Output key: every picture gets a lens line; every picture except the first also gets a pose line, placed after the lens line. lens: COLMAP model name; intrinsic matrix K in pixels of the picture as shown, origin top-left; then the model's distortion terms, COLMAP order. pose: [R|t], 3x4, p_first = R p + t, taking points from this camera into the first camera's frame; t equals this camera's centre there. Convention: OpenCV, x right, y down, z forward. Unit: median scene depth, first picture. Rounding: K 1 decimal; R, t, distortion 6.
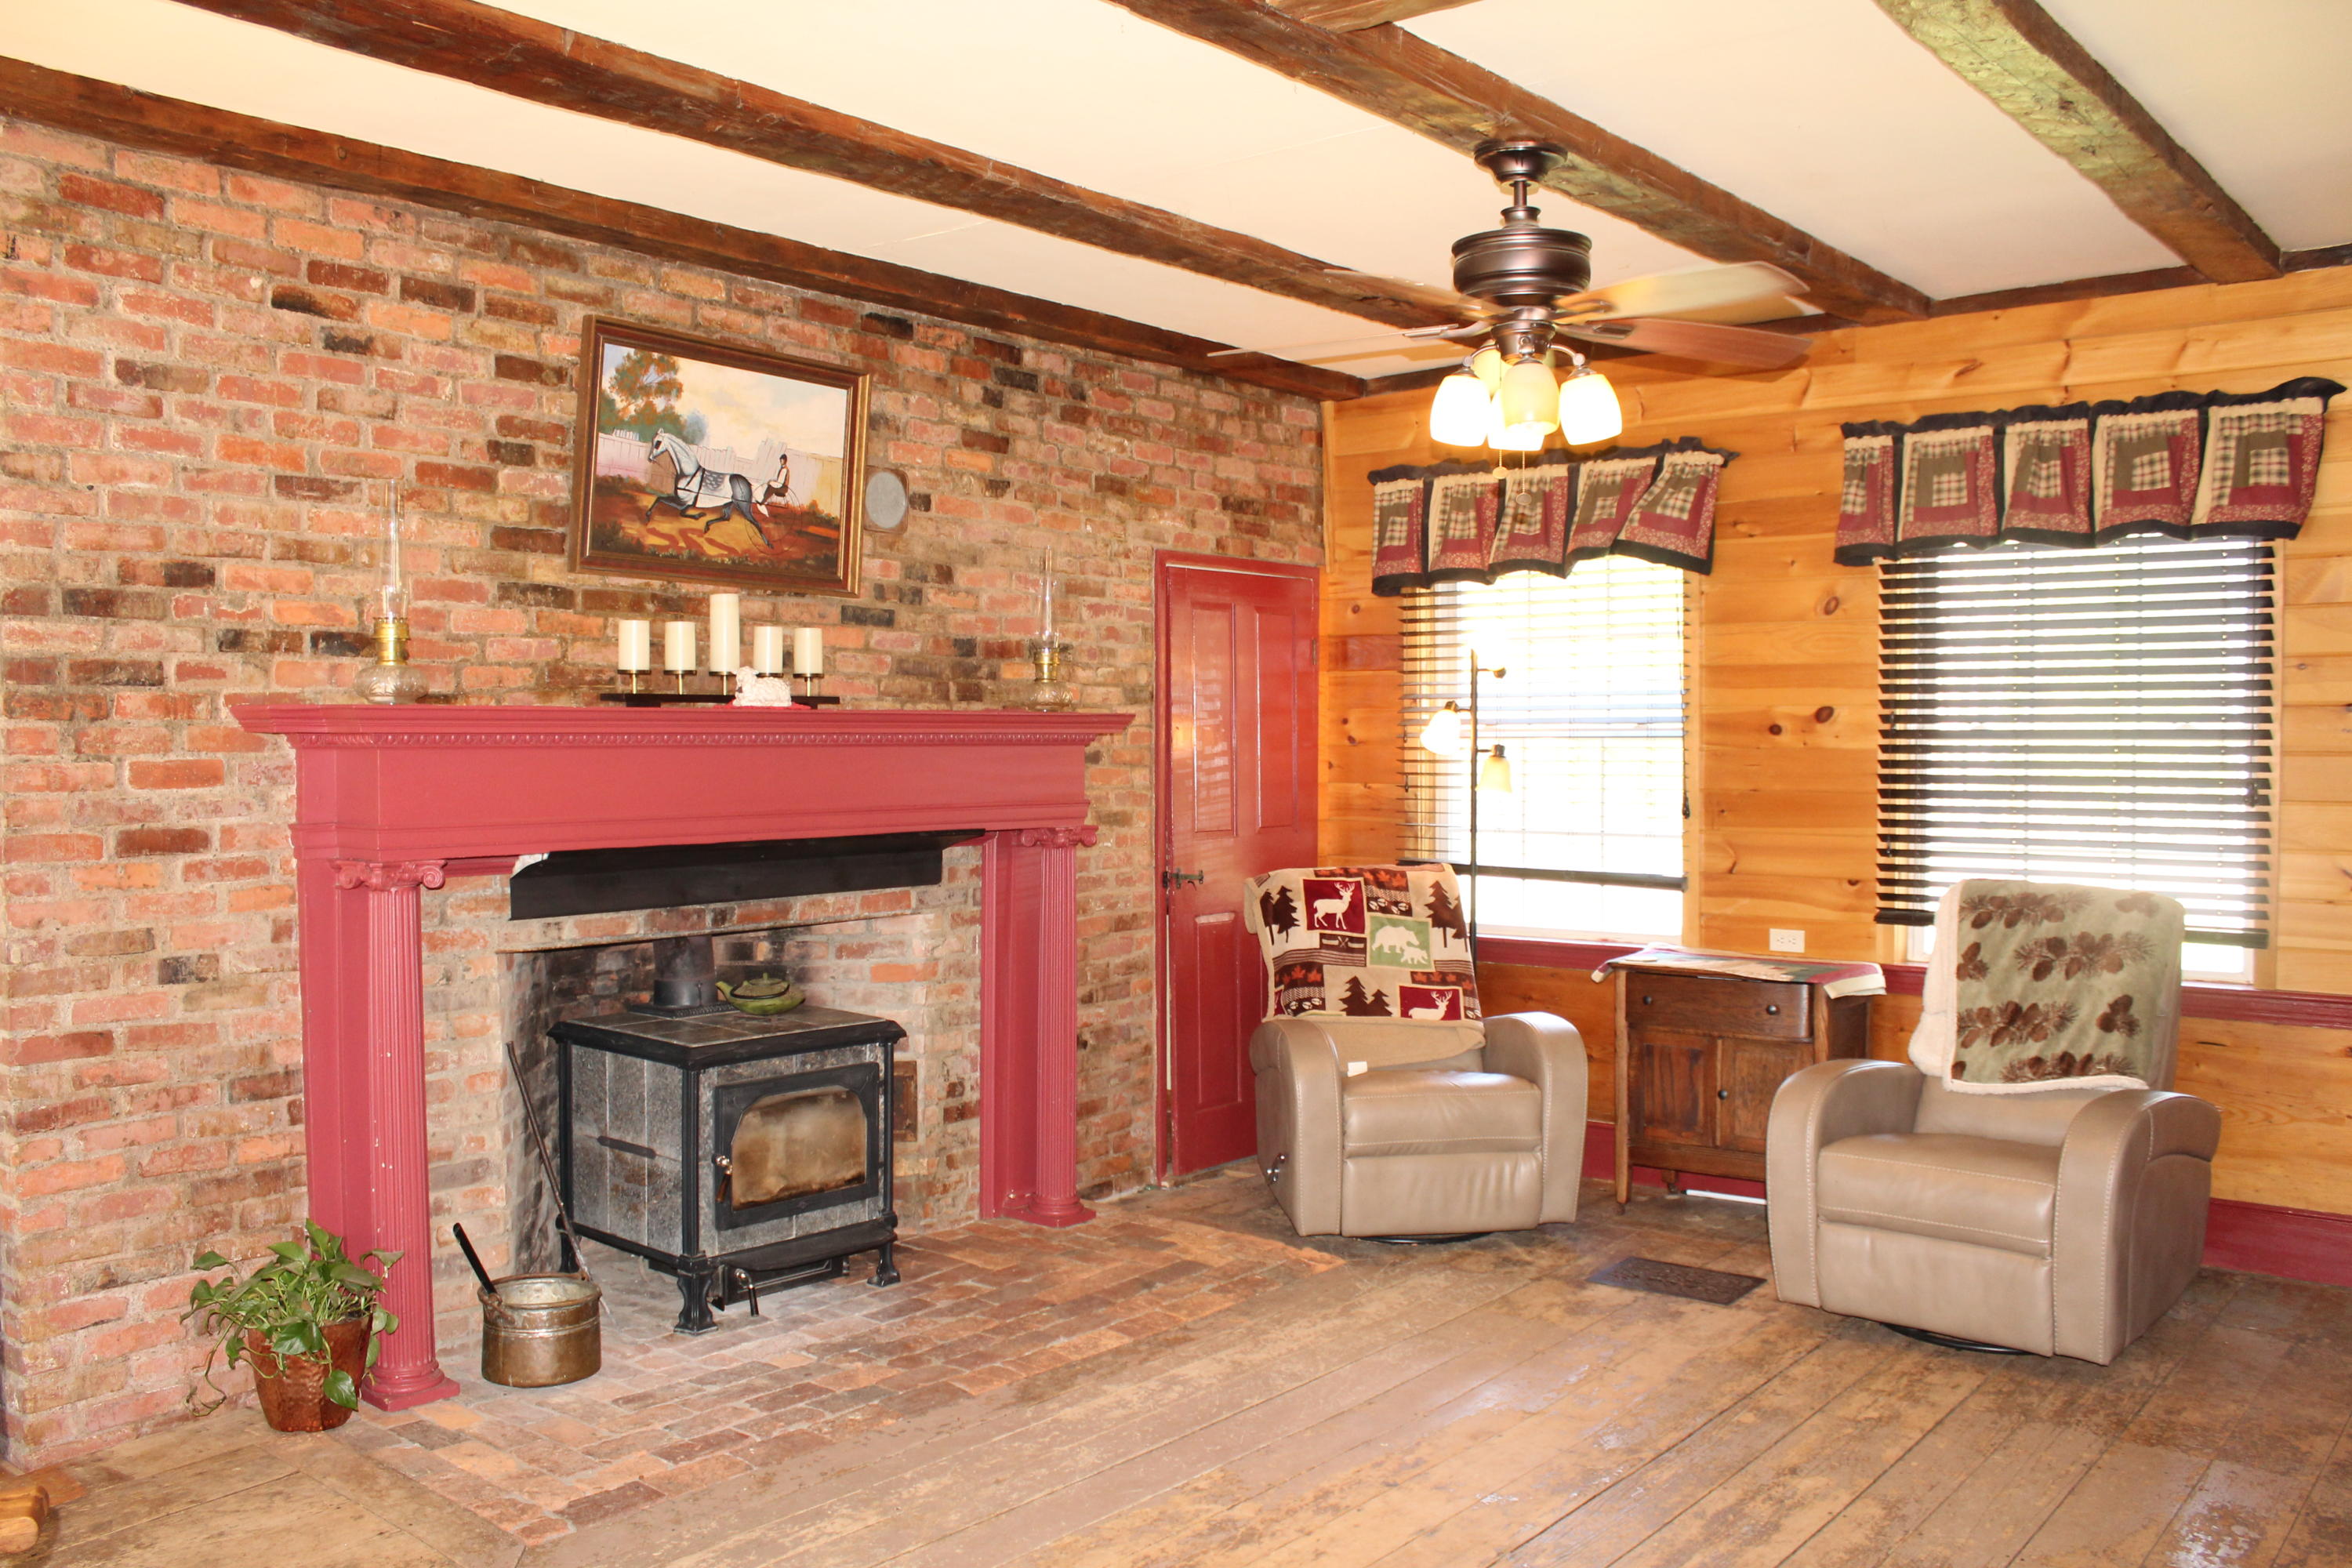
lens RADIAL K [[1934.5, 0, 1177.9], [0, 1934.5, 786.4], [0, 0, 1]] dist [-0.124500, 0.091510]
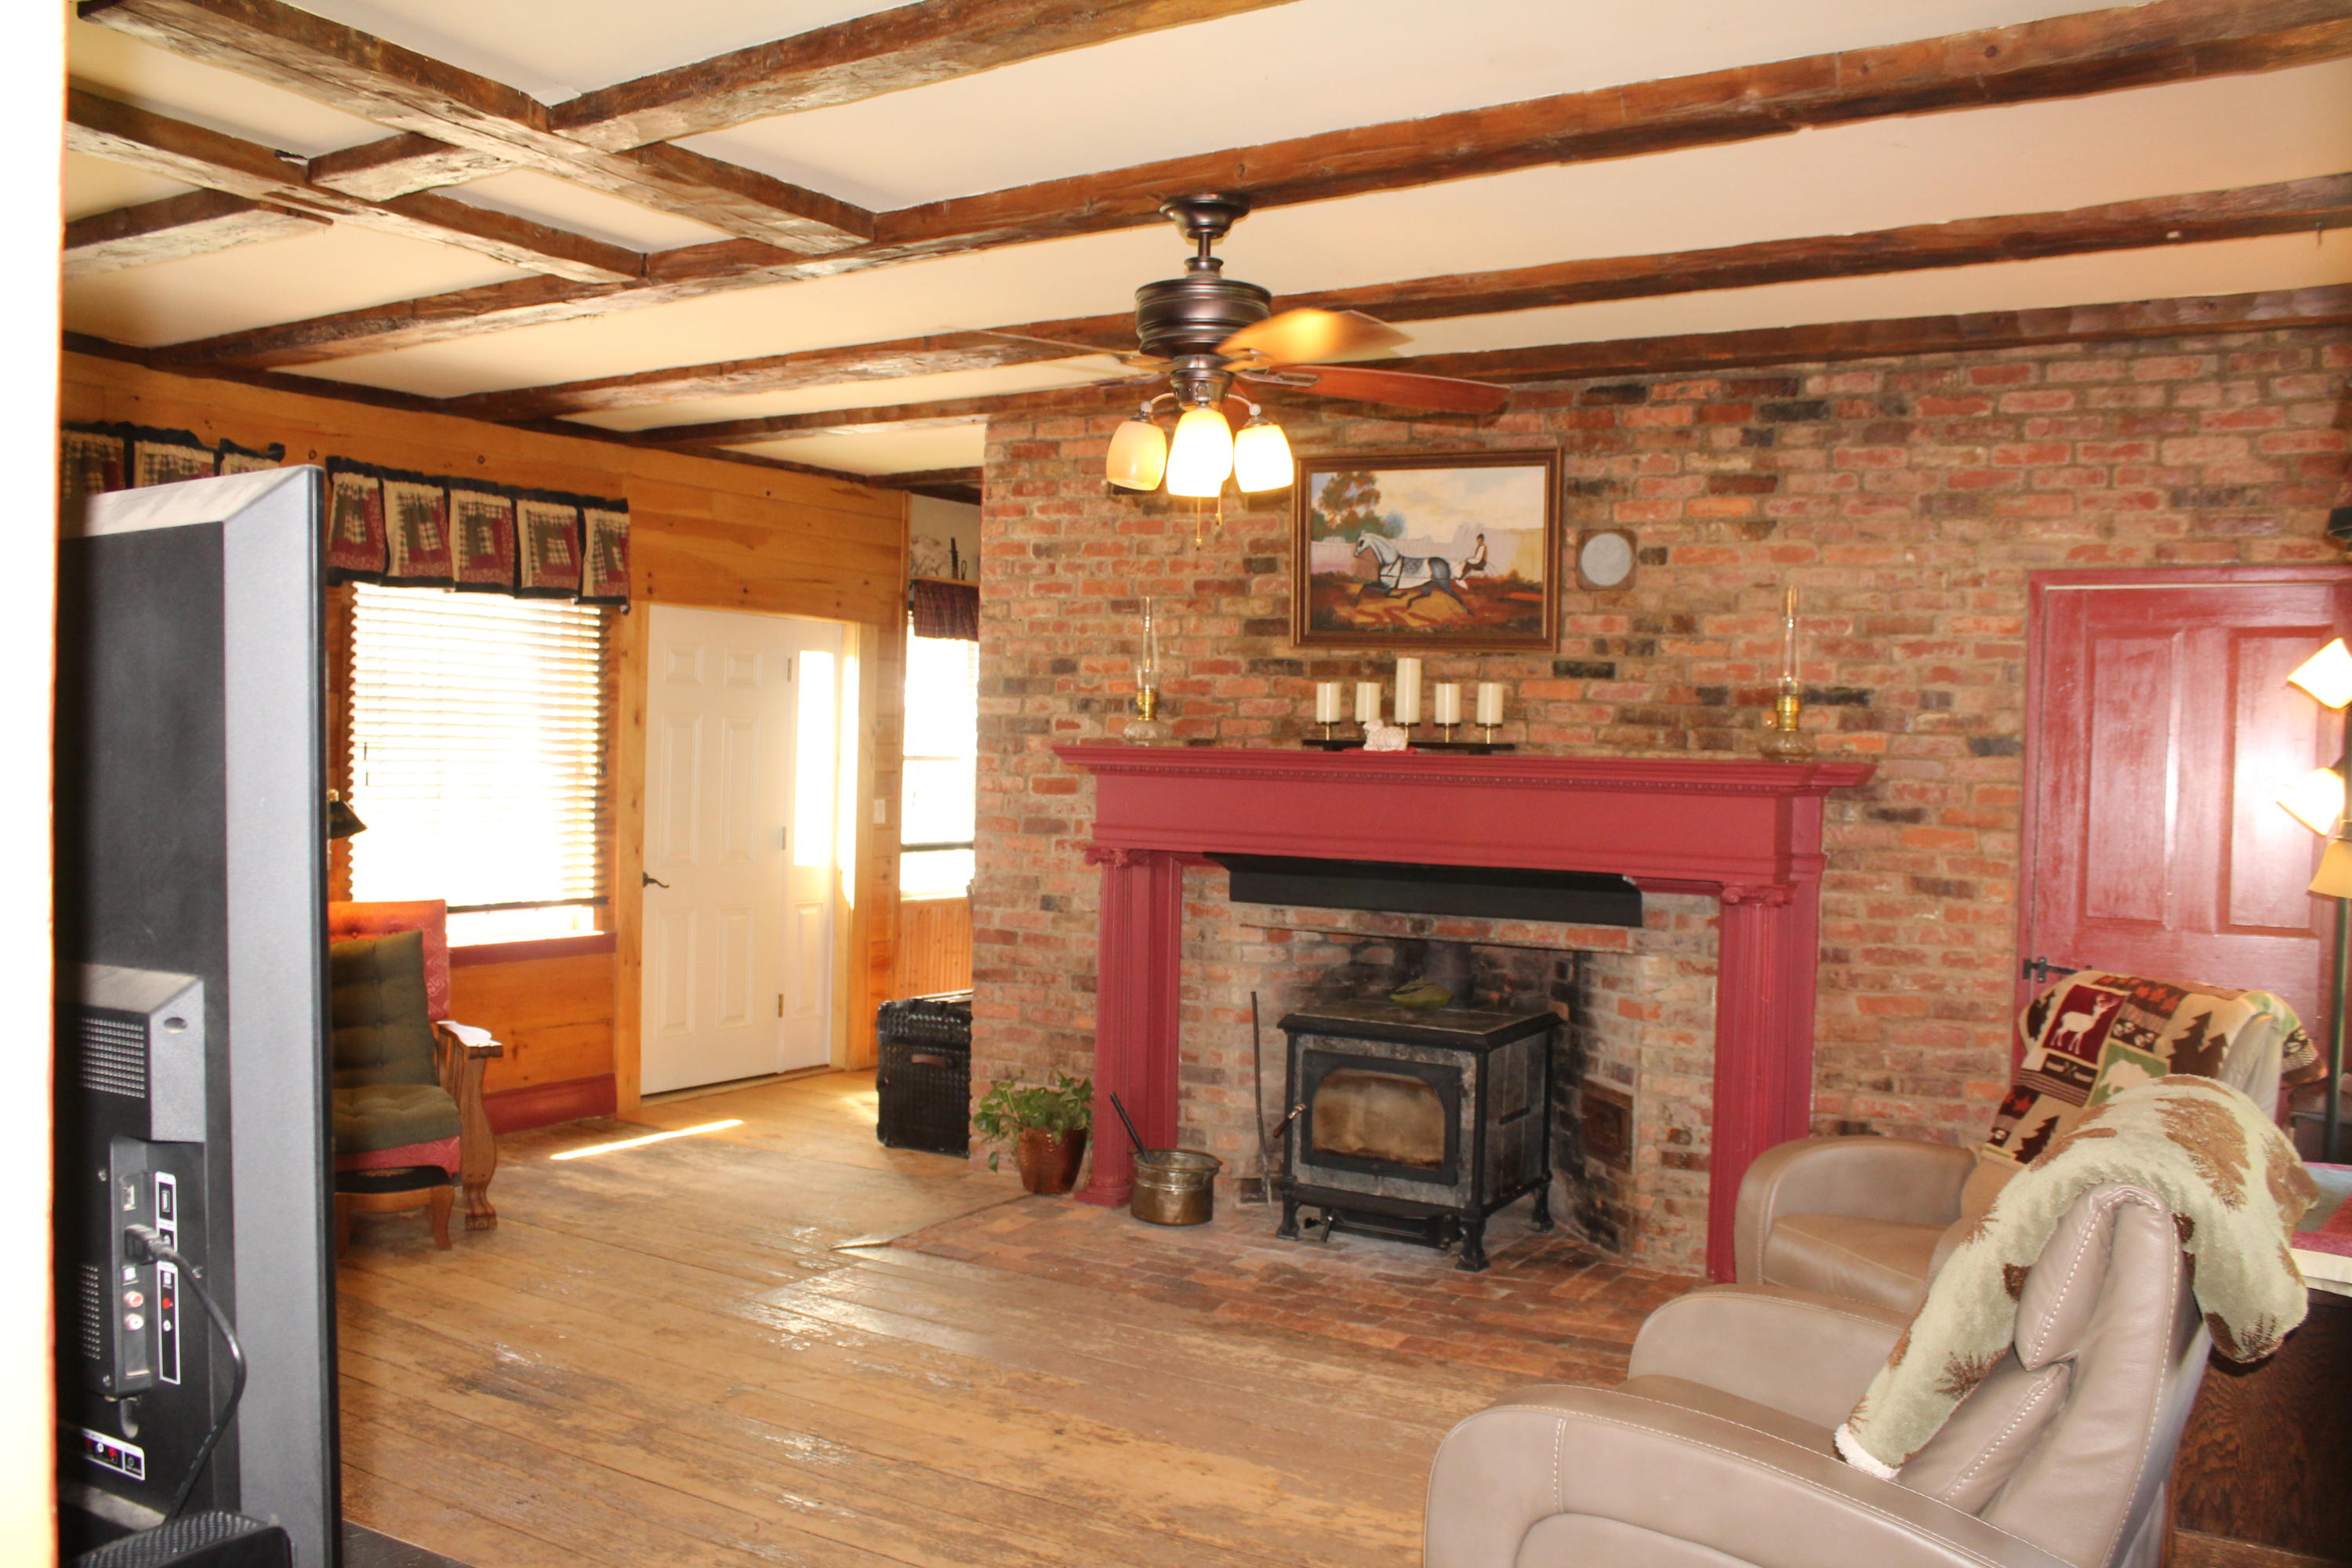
lens RADIAL K [[1934.5, 0, 1165.8], [0, 1934.5, 783.5], [0, 0, 1]] dist [-0.124500, 0.091510]
pose [[0.164284, 0.022372, -0.986159, 0.964503], [-0.051200, 0.998589, 0.014125, -0.031163], [0.985083, 0.048170, 0.165197, 0.664898]]
